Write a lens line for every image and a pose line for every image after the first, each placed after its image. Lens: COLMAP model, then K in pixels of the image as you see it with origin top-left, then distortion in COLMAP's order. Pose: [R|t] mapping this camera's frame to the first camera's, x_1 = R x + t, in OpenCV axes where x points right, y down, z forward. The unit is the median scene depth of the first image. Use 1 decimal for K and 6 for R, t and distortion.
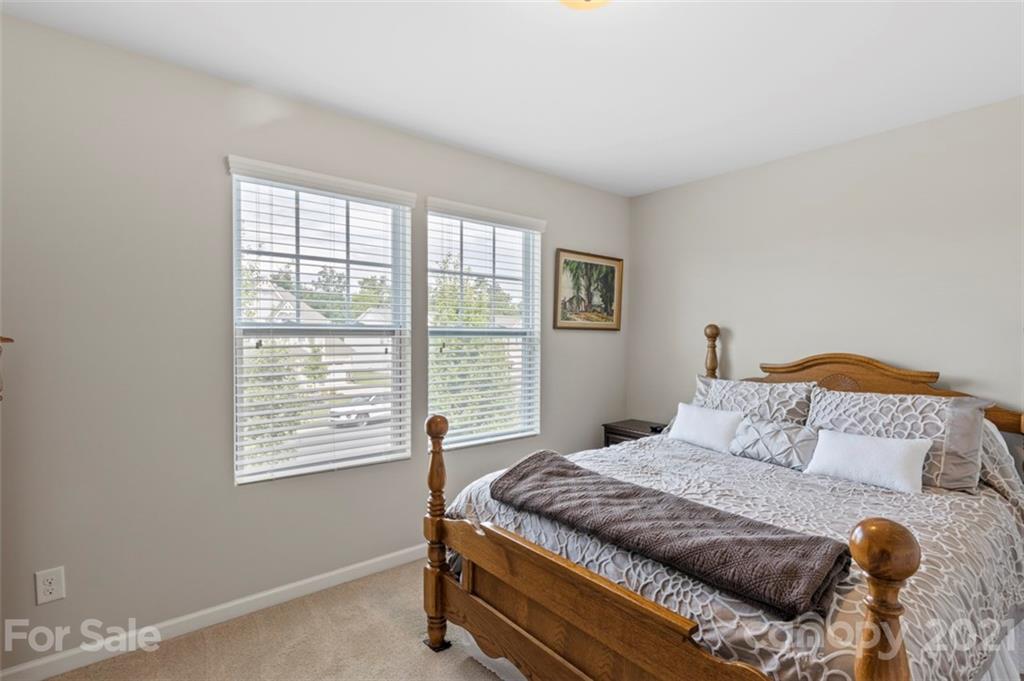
lens RADIAL K [[487.7, 0, 508.8], [0, 487.7, 347.9], [0, 0, 1]] dist [0.004807, 0.000236]
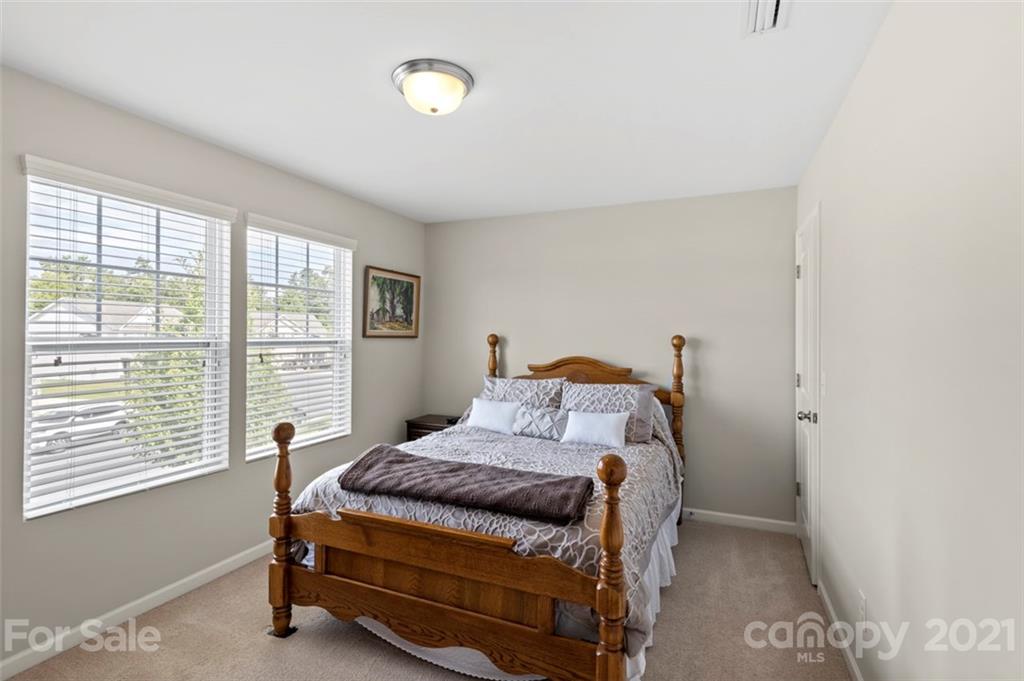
lens RADIAL K [[489.9, 0, 509.4], [0, 489.9, 332.4], [0, 0, 1]] dist [0.000134, 0.000212]
pose [[0.888220, 0.002500, 0.459411, -0.200649], [0.008977, 0.999700, -0.022796, -0.036268], [-0.459330, 0.024372, 0.887931, -0.225471]]
